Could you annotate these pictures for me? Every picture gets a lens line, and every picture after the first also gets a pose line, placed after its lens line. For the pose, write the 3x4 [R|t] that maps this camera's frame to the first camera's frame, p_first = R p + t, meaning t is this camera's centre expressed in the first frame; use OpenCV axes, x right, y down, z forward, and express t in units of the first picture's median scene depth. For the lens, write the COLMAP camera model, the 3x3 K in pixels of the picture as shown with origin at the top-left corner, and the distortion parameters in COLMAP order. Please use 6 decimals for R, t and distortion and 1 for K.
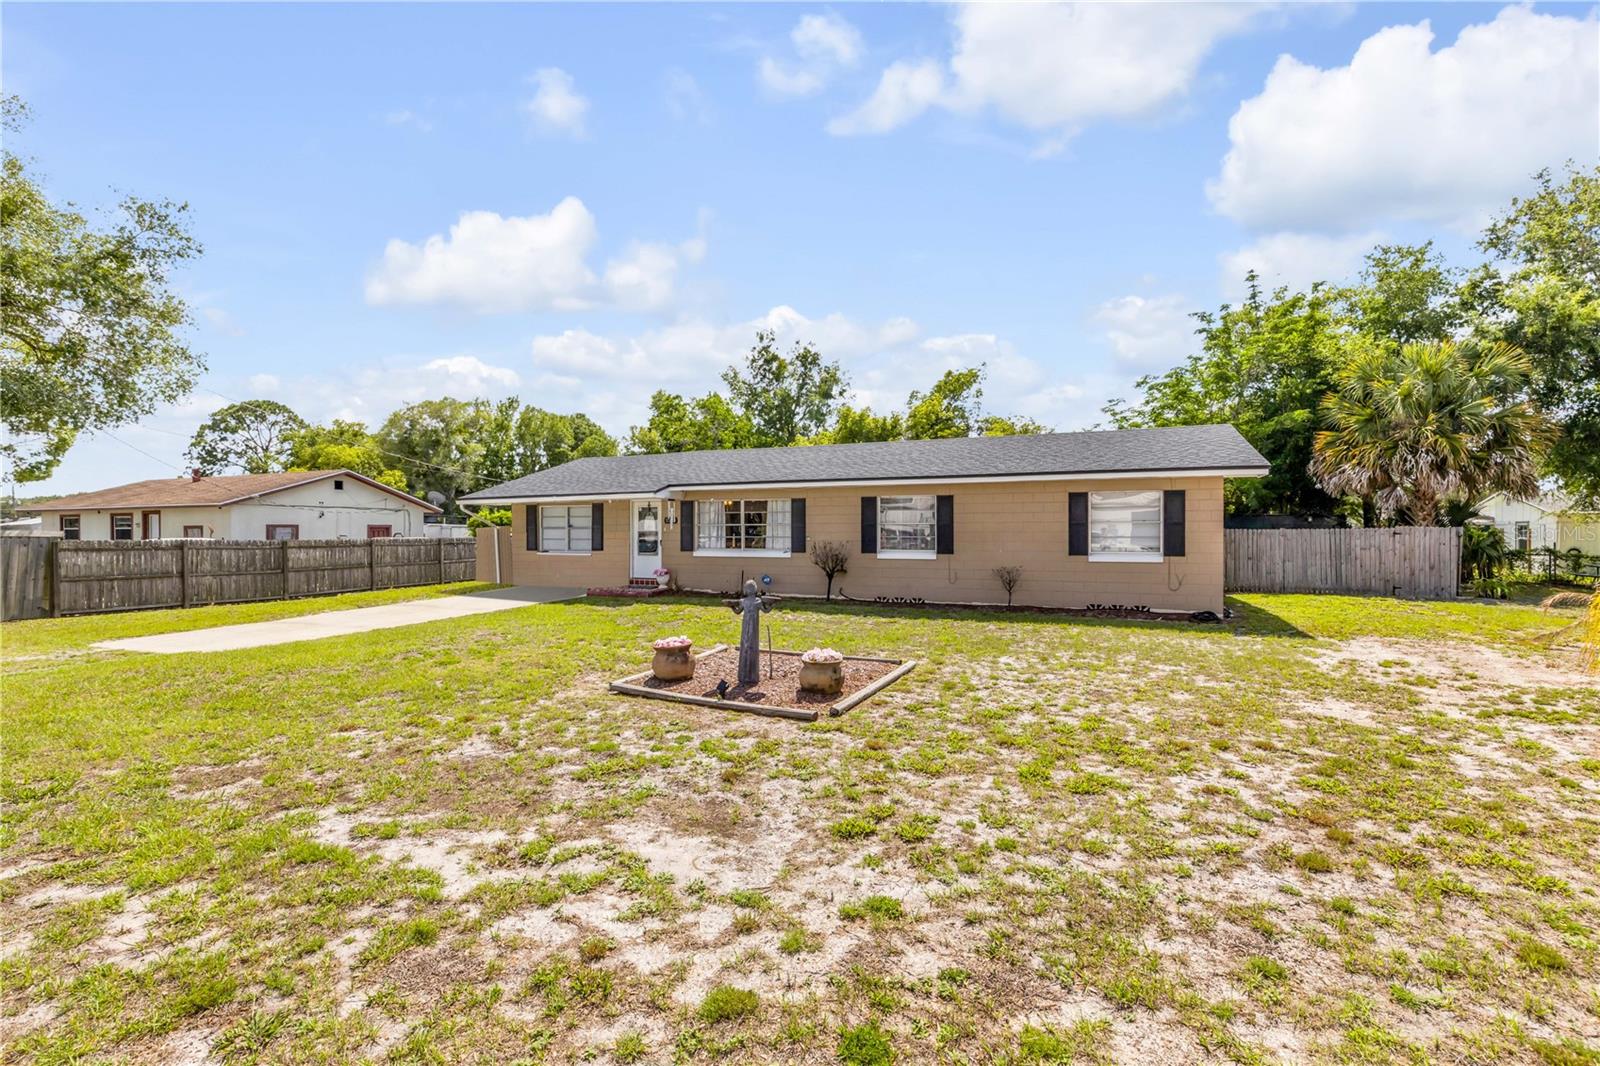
lens RADIAL K [[727.5, 0, 801.2], [0, 727.5, 532.6], [0, 0, 1]] dist [0.012374, -0.001852]
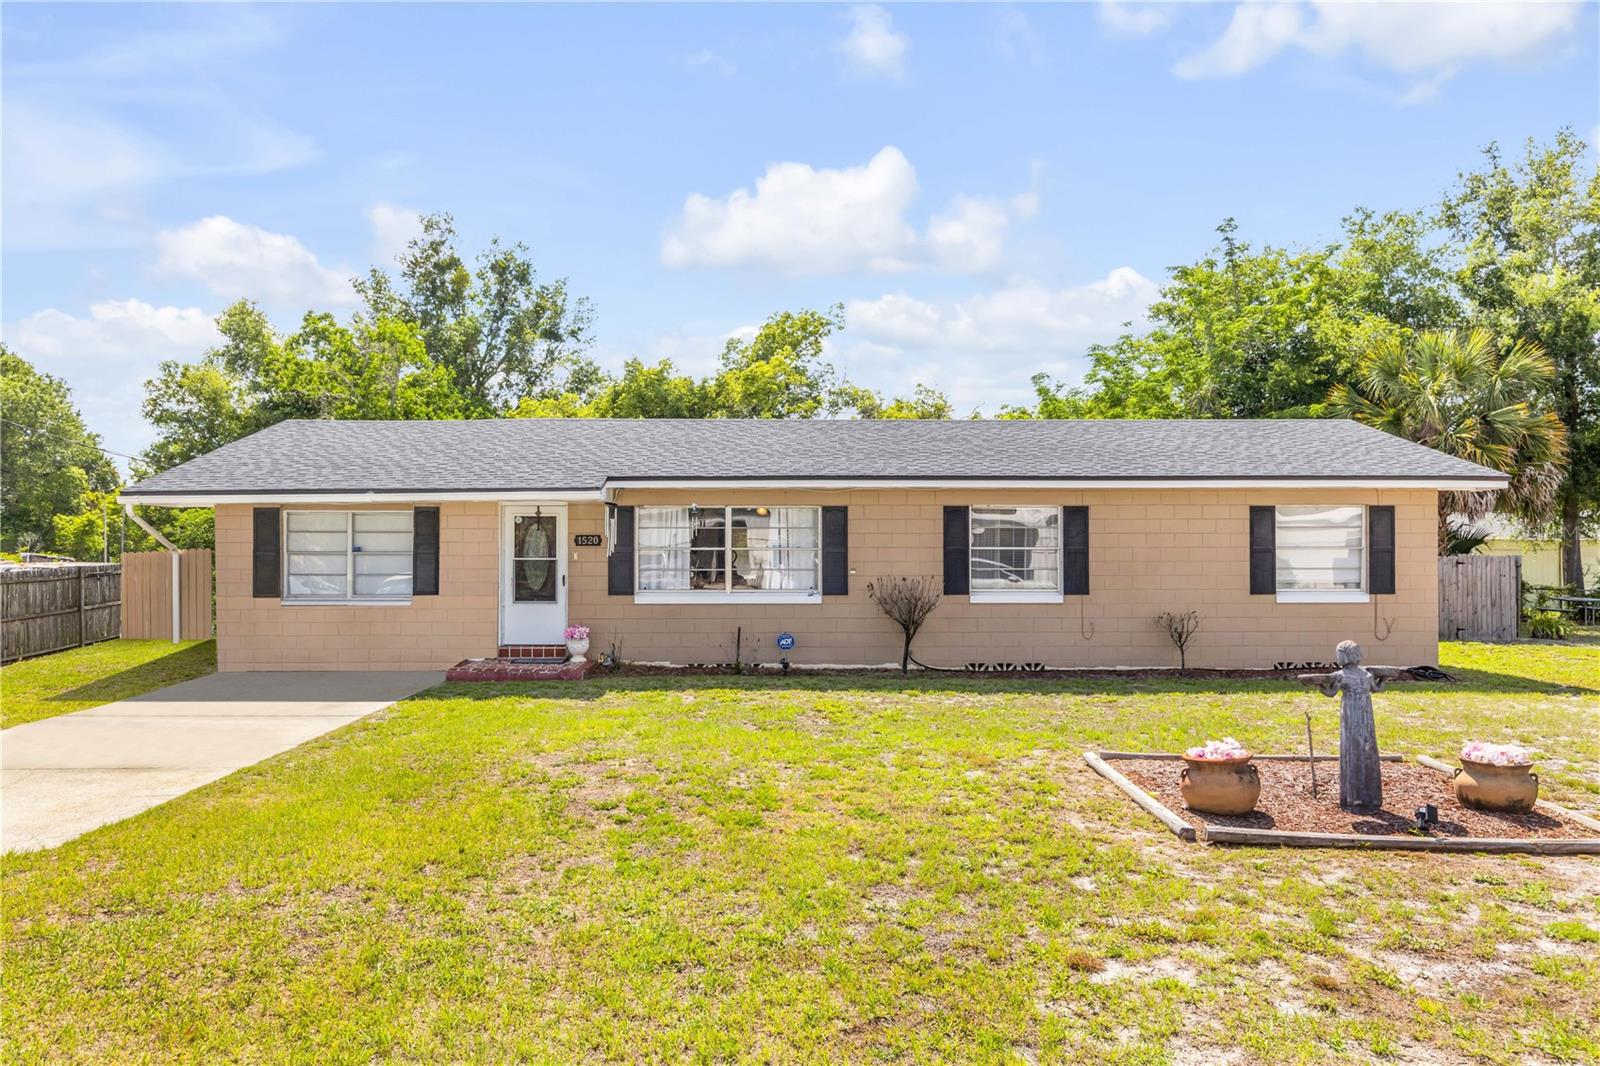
lens RADIAL K [[1134.9, 0, 799.0], [0, 1134.9, 570.3], [0, 0, 1]] dist [-0.000929, -0.001819]
pose [[0.917313, -0.002863, 0.398156, -0.372857], [-0.000134, 0.999972, 0.007500, -0.000373], [-0.398166, -0.006933, 0.917287, 0.130600]]
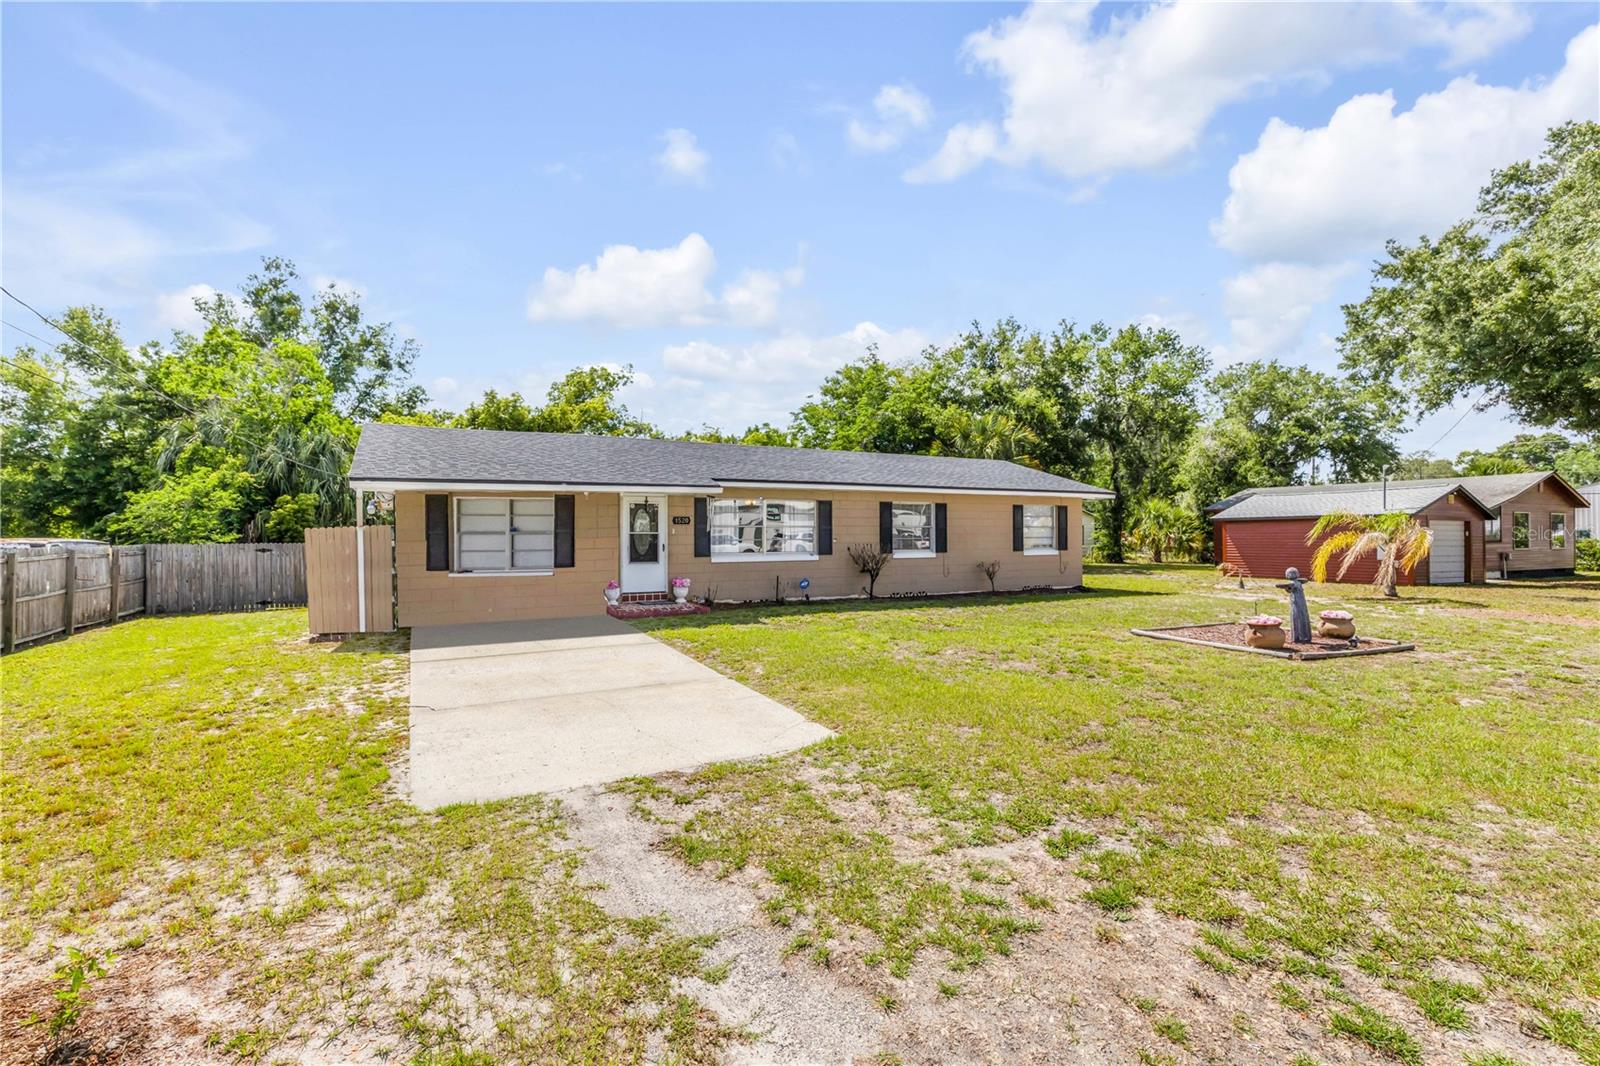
lens RADIAL K [[727.5, 0, 801.9], [0, 727.5, 528.8], [0, 0, 1]] dist [0.012374, -0.001852]
pose [[0.628914, 0.004998, 0.777459, -0.732201], [0.004019, 0.999945, -0.009679, 0.001071], [-0.777465, 0.009212, 0.628859, 0.360744]]
